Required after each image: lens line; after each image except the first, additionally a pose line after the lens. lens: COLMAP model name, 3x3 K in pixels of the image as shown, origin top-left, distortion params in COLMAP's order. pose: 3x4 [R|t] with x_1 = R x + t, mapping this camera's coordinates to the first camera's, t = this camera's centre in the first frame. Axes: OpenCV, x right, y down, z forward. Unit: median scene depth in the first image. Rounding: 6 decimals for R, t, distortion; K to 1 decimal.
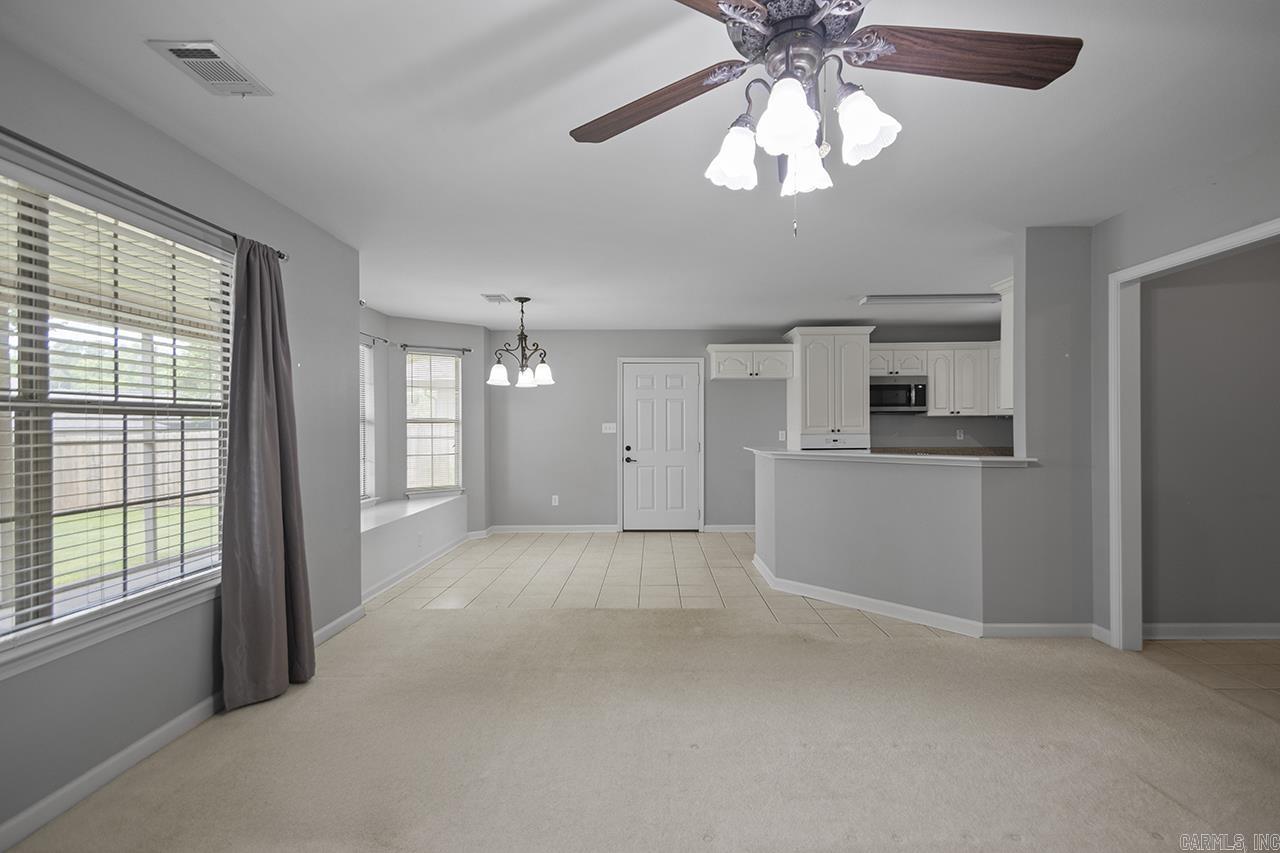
lens RADIAL K [[591.9, 0, 652.1], [0, 591.9, 430.1], [0, 0, 1]] dist [0.043869, -0.020711]
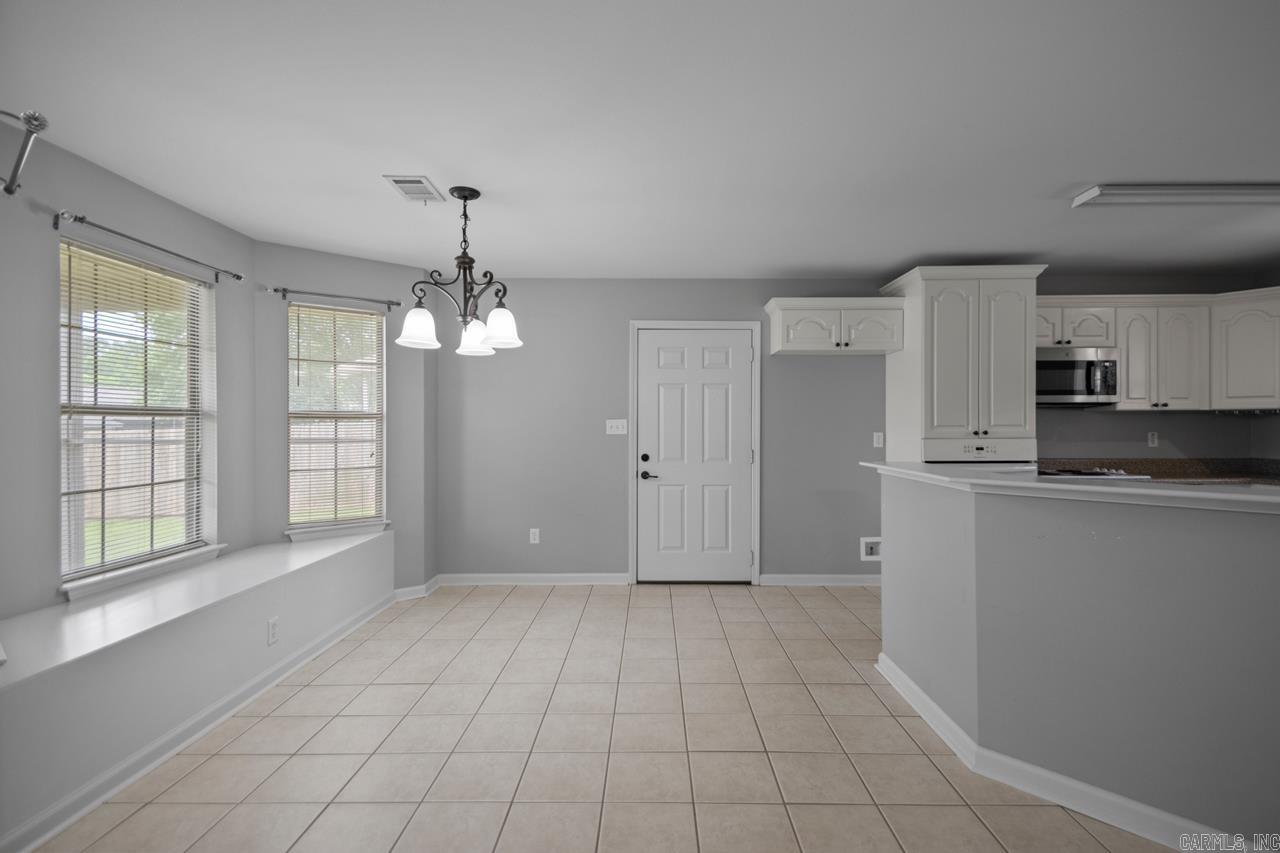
lens RADIAL K [[590.1, 0, 651.5], [0, 590.1, 426.4], [0, 0, 1]] dist [0.047627, -0.020676]
pose [[0.999990, 0.004369, 0.000620, -0.037195], [-0.004367, 0.999983, -0.003863, -0.001808], [-0.000637, 0.003860, 0.999992, 0.371010]]
